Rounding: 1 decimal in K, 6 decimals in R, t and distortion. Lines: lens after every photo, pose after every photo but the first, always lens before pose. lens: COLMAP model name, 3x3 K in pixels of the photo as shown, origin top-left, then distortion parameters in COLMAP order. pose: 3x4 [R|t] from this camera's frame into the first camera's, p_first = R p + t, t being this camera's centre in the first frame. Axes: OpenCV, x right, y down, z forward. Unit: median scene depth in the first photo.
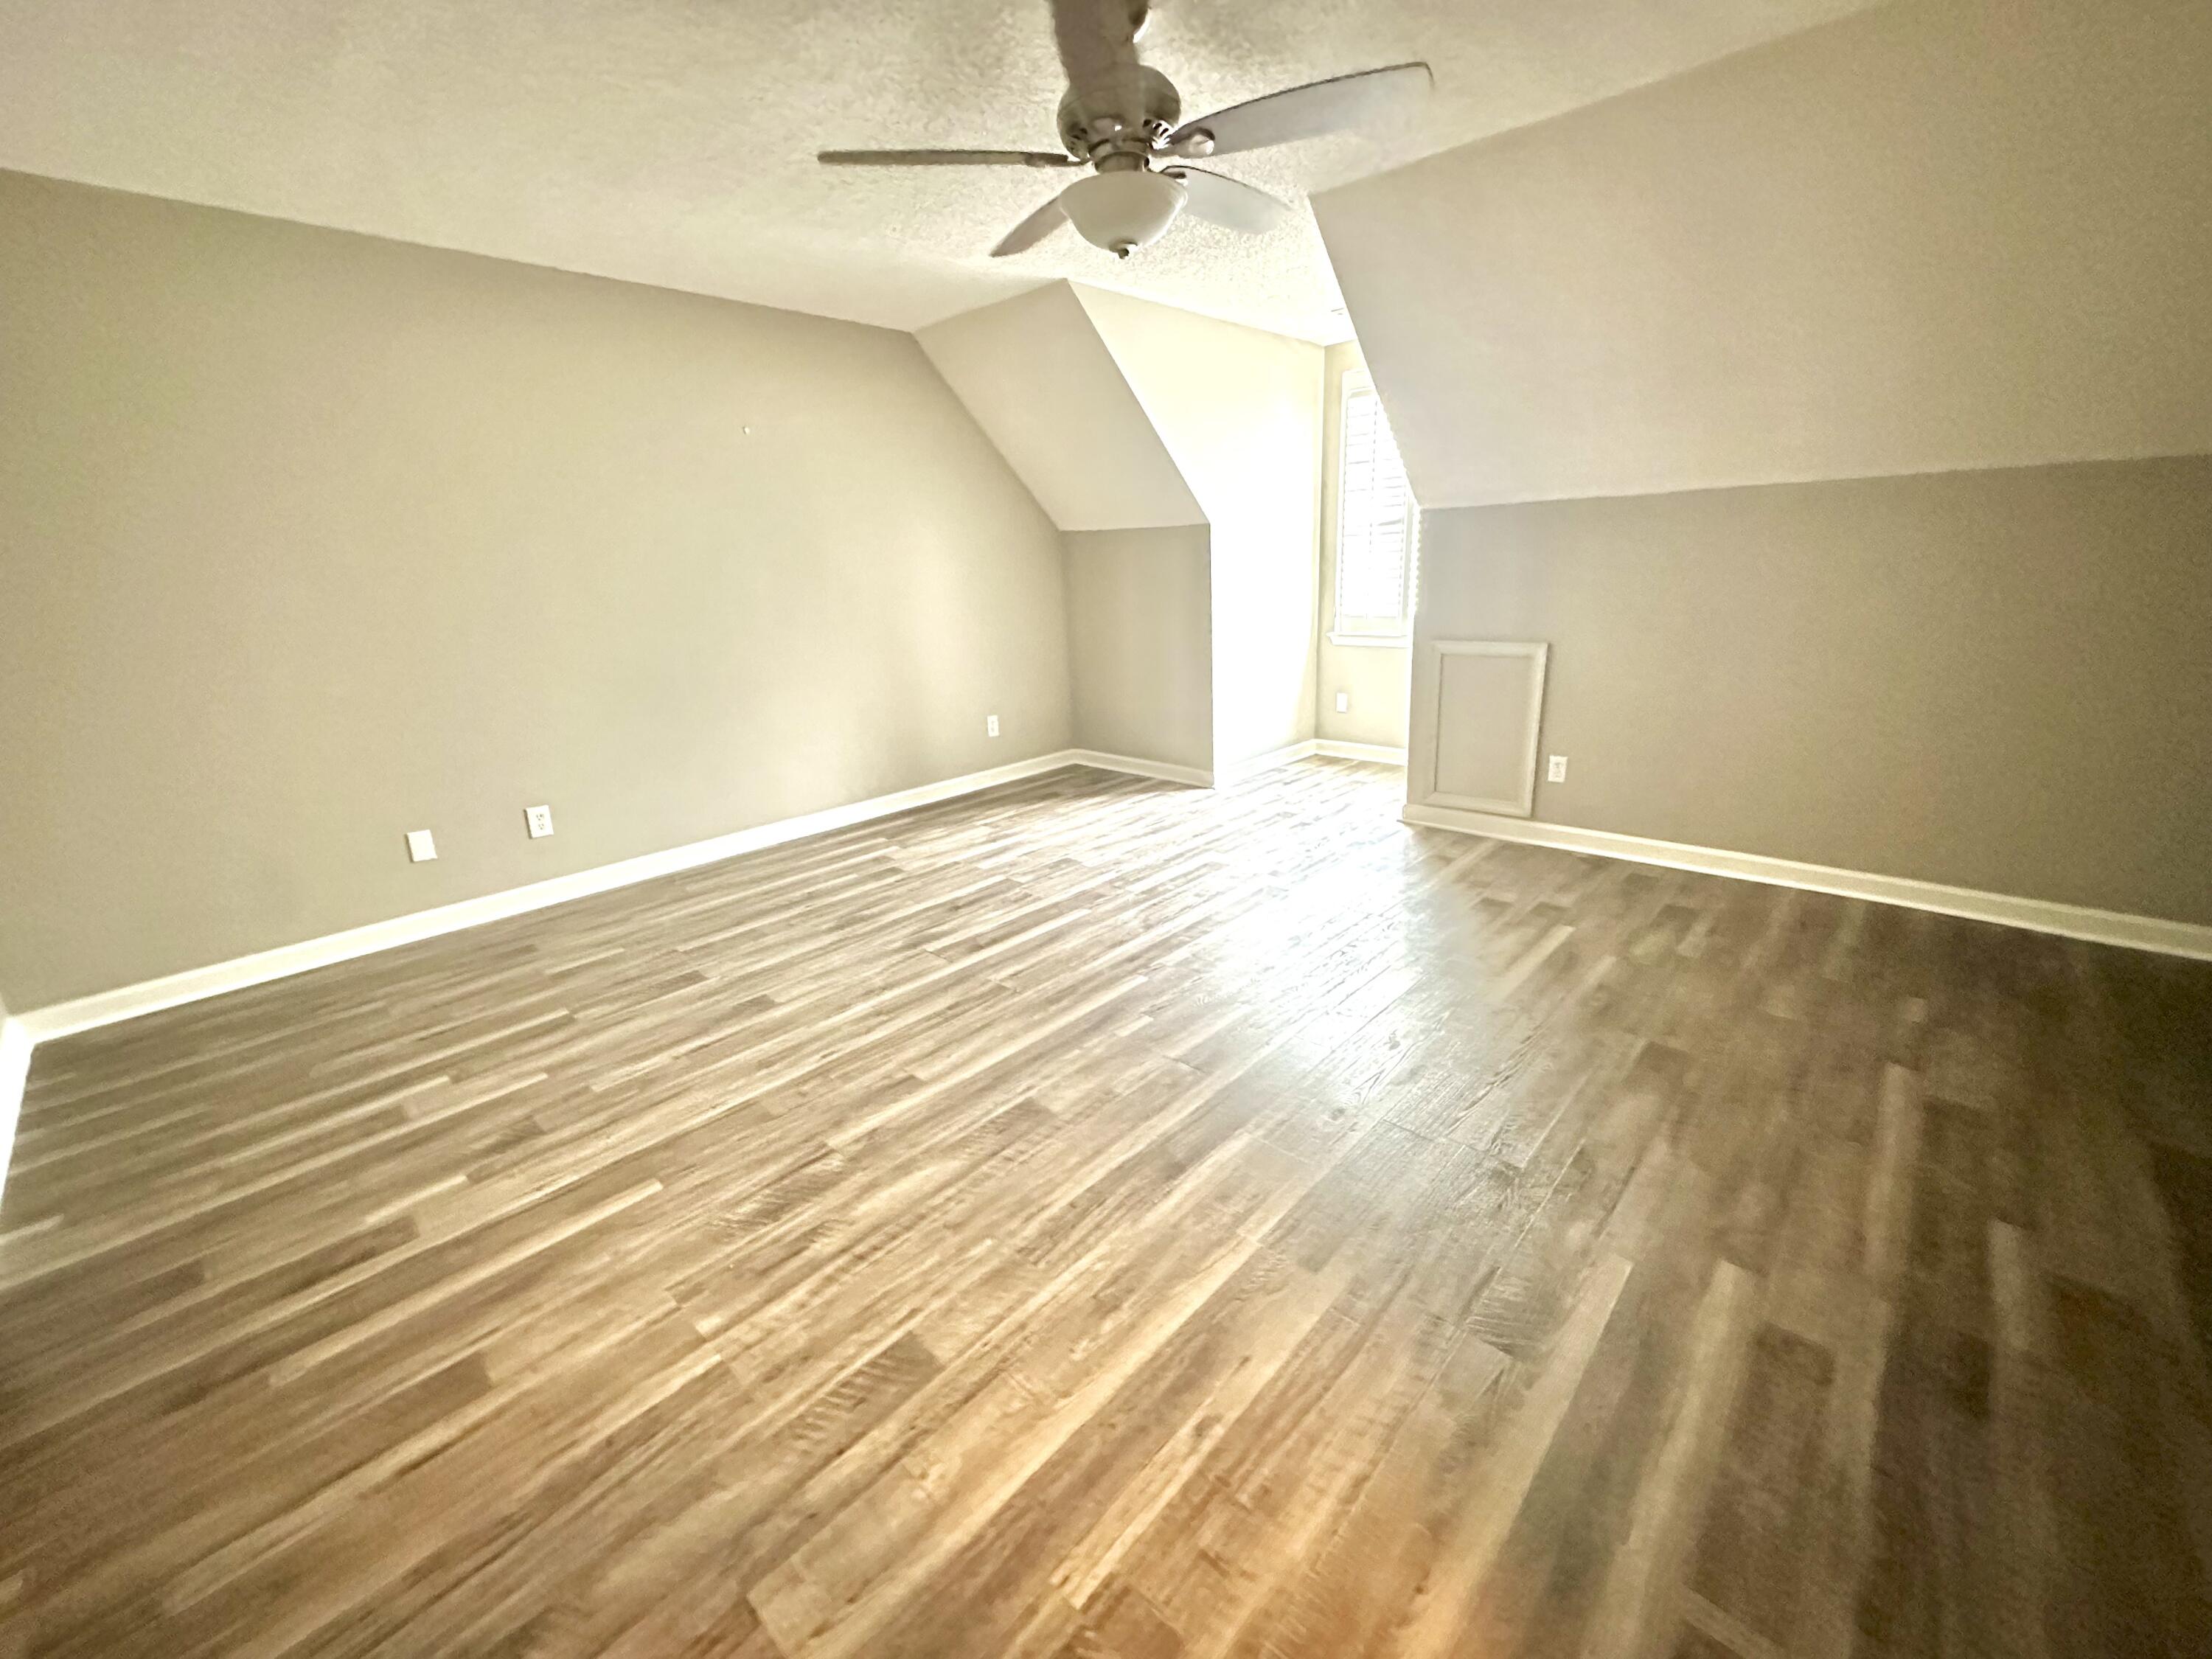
lens RADIAL K [[883.7, 0, 1101.8], [0, 883.7, 831.6], [0, 0, 1]] dist [-0.001726, 0.000194]
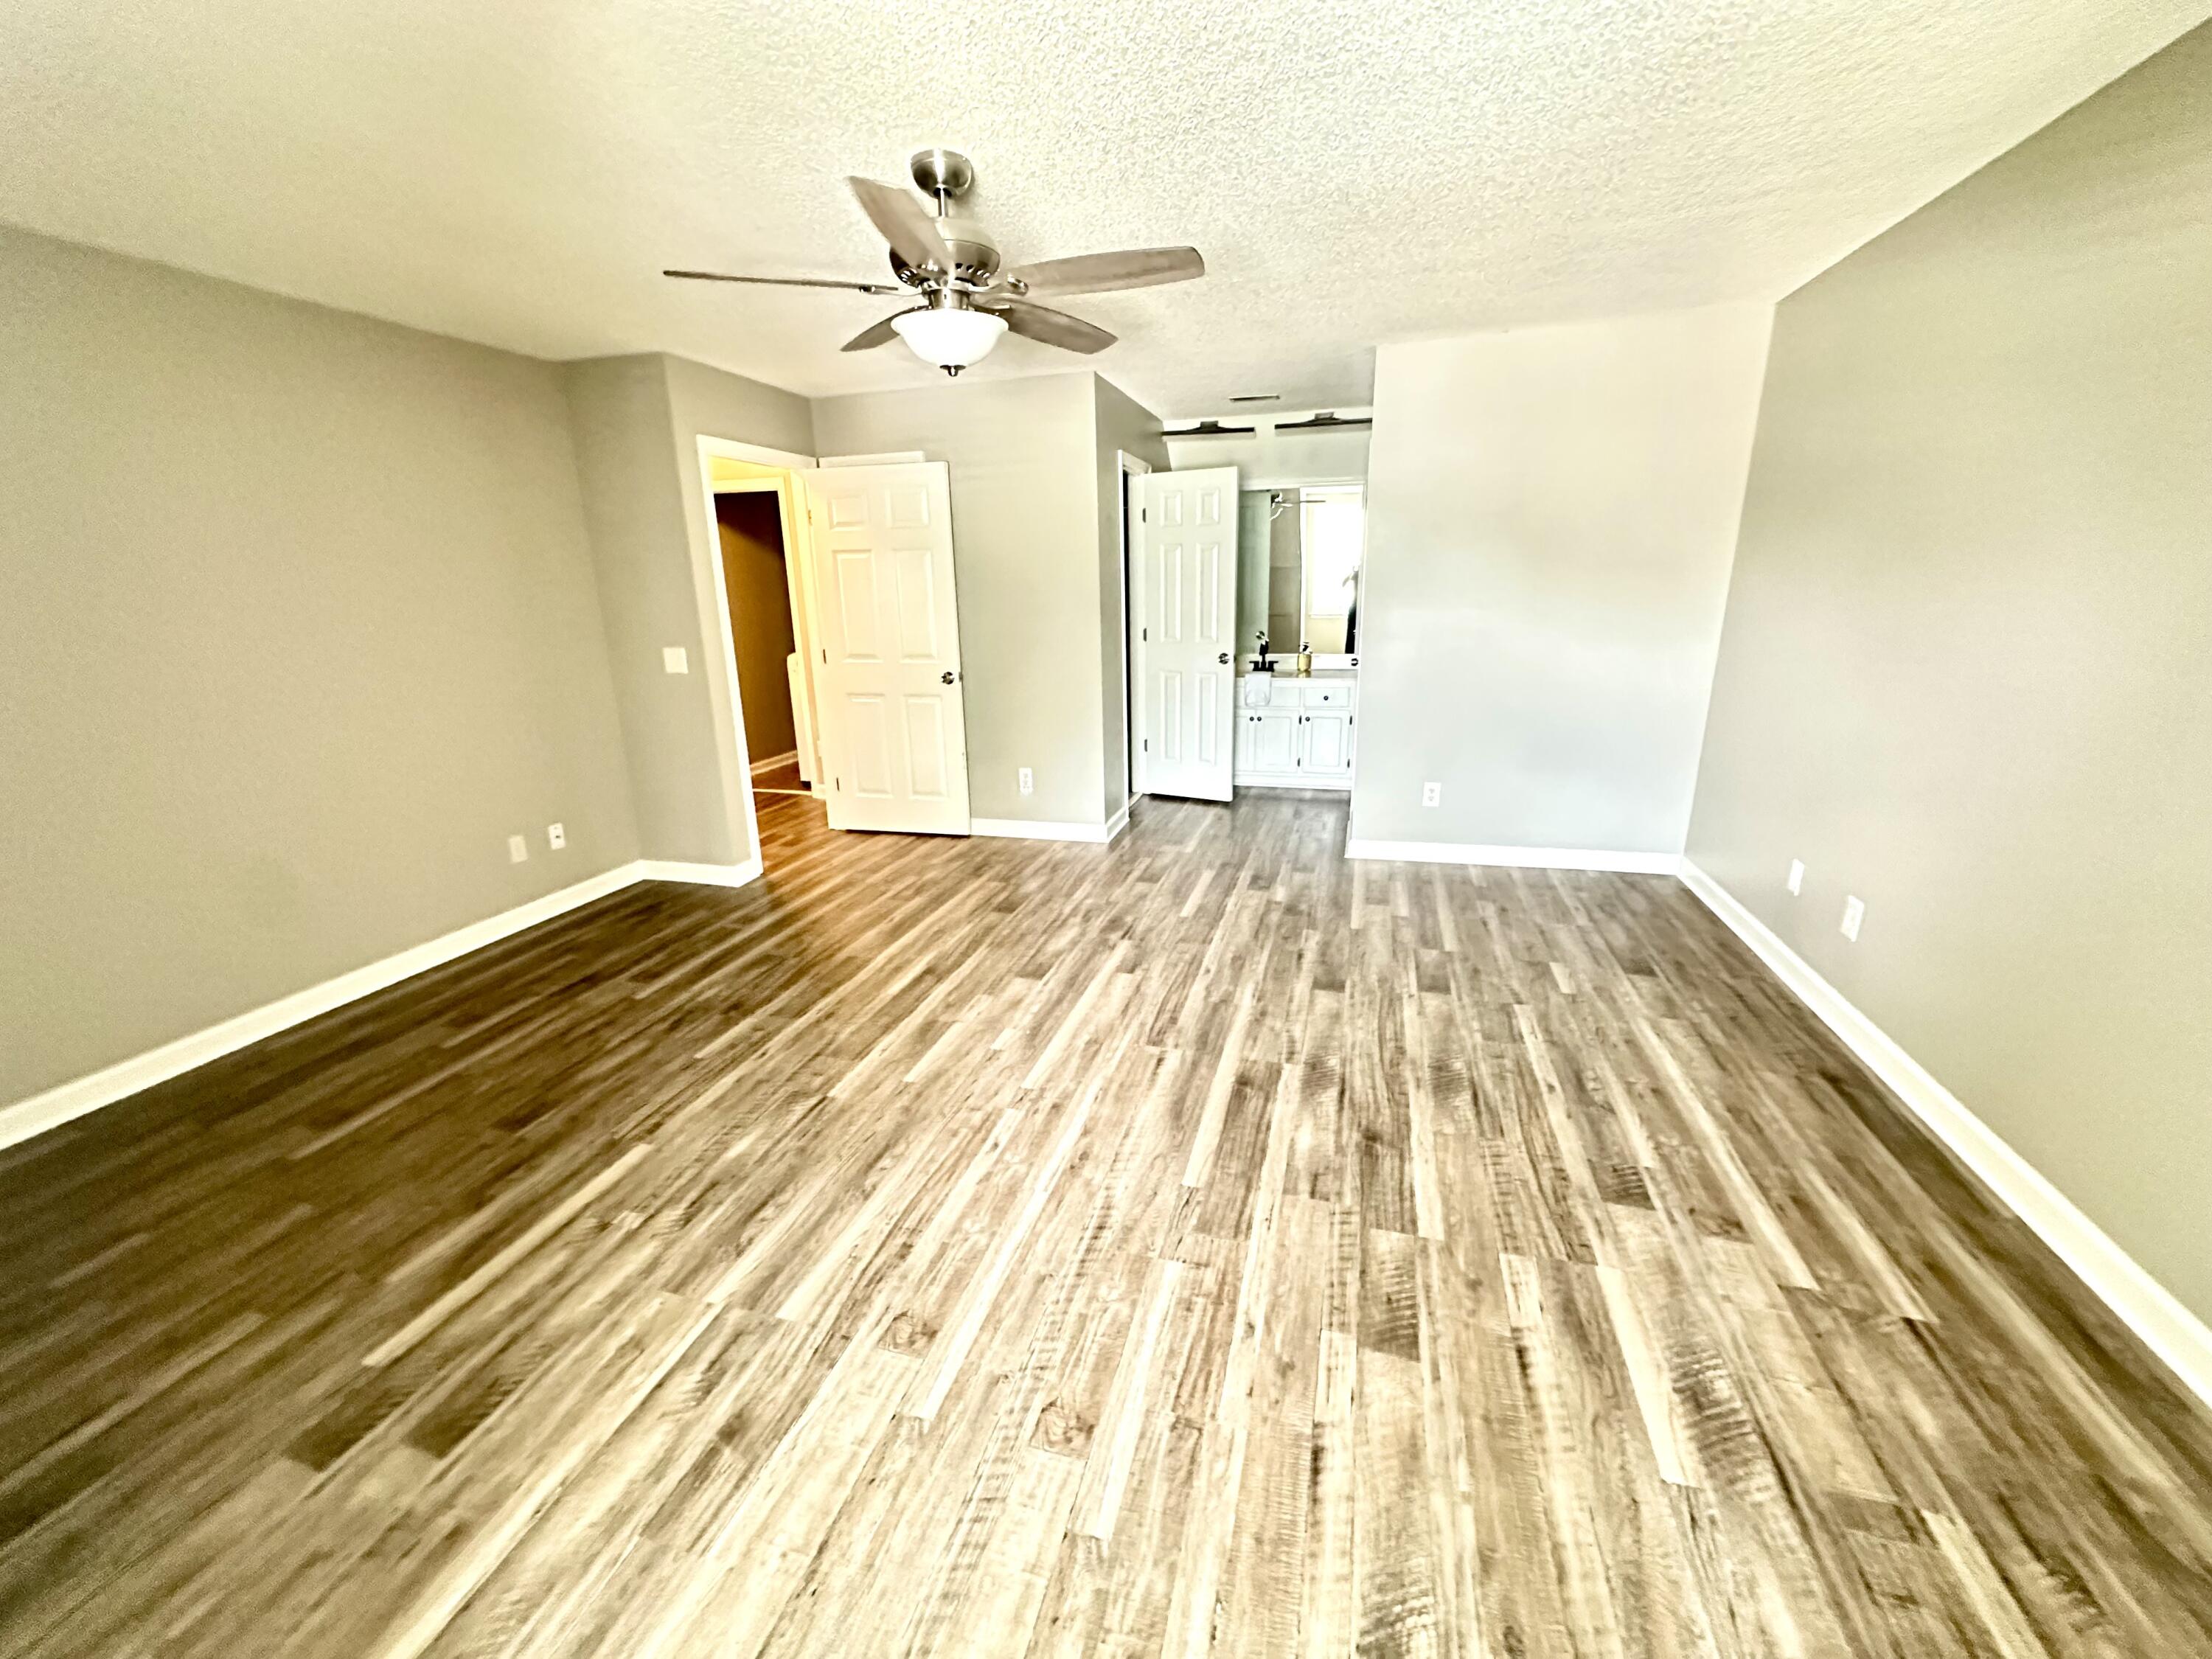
lens RADIAL K [[883.7, 0, 1101.8], [0, 883.7, 831.6], [0, 0, 1]] dist [-0.001726, 0.000194]
pose [[-0.890655, 0.186215, -0.414799, 0.315839], [-0.073046, 0.841836, 0.534768, -0.566158], [0.448774, 0.506593, -0.736183, 1.611694]]
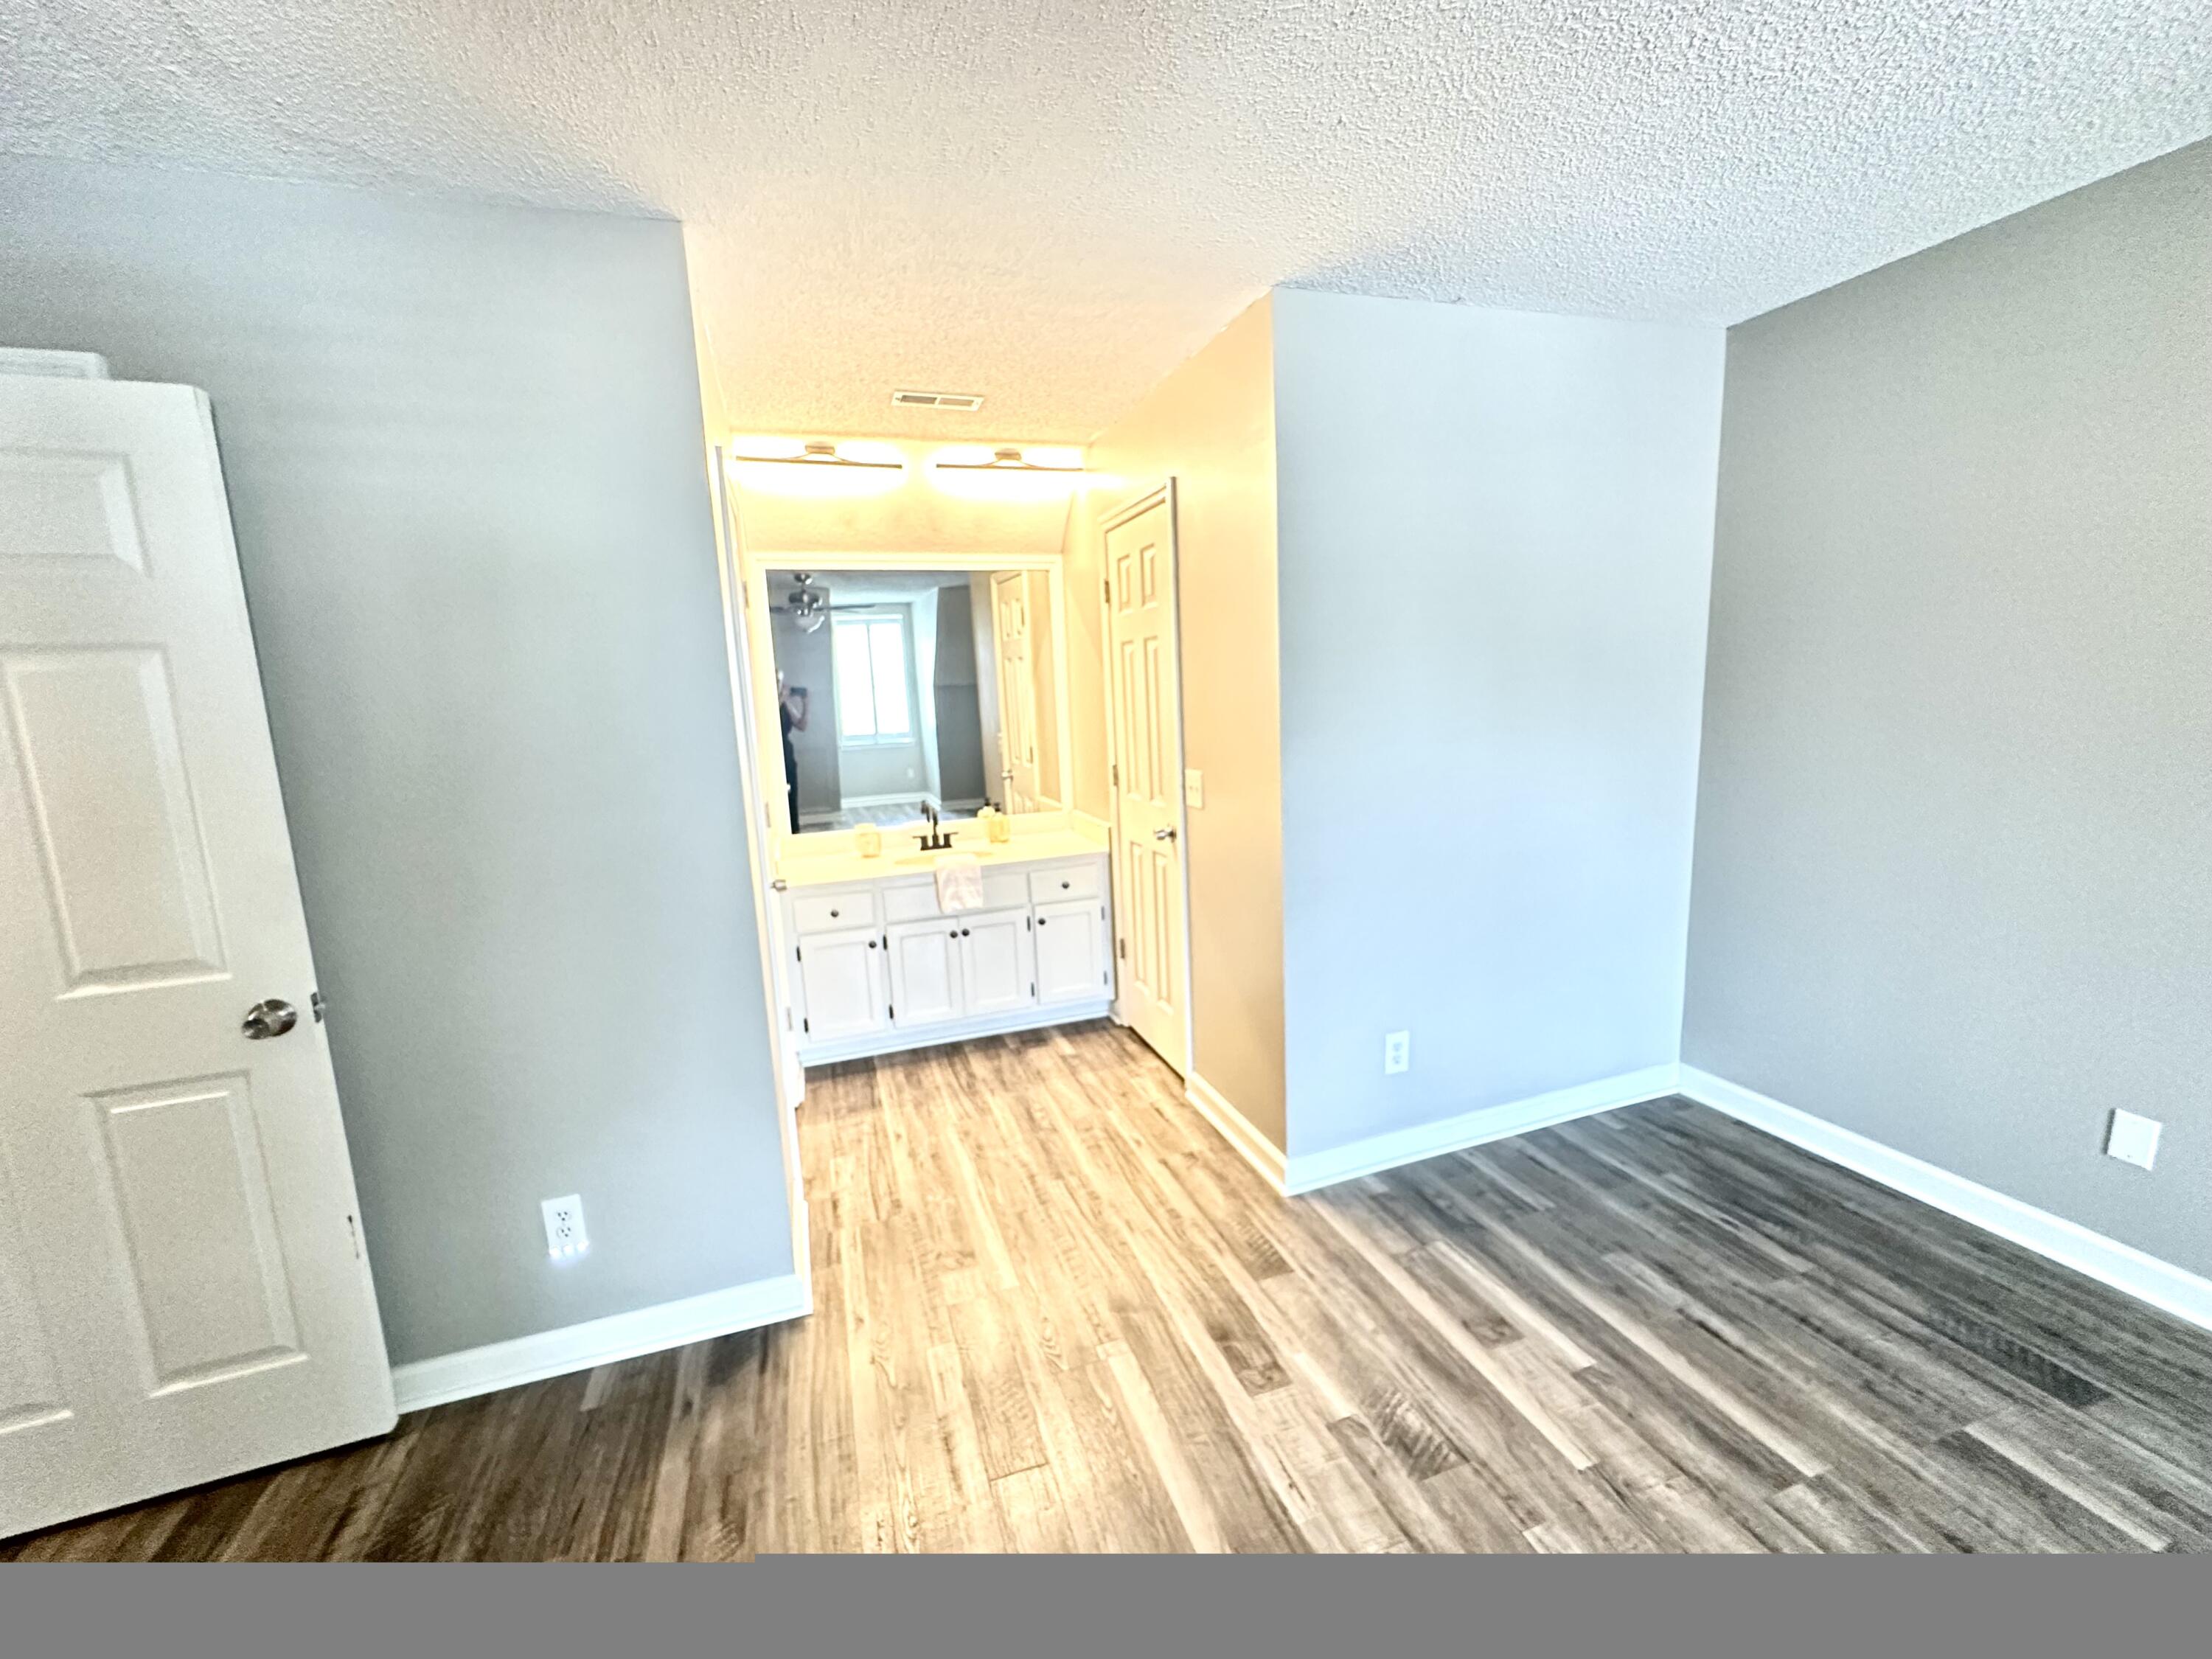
lens RADIAL K [[894.8, 0, 1108.7], [0, 894.8, 819.1], [0, 0, 1]] dist [-0.002457, -0.000268]
pose [[-0.471103, 0.195255, -0.860196, 0.026528], [-0.195481, 0.927833, 0.317667, -0.284976], [0.860145, 0.317806, -0.398937, 0.702265]]
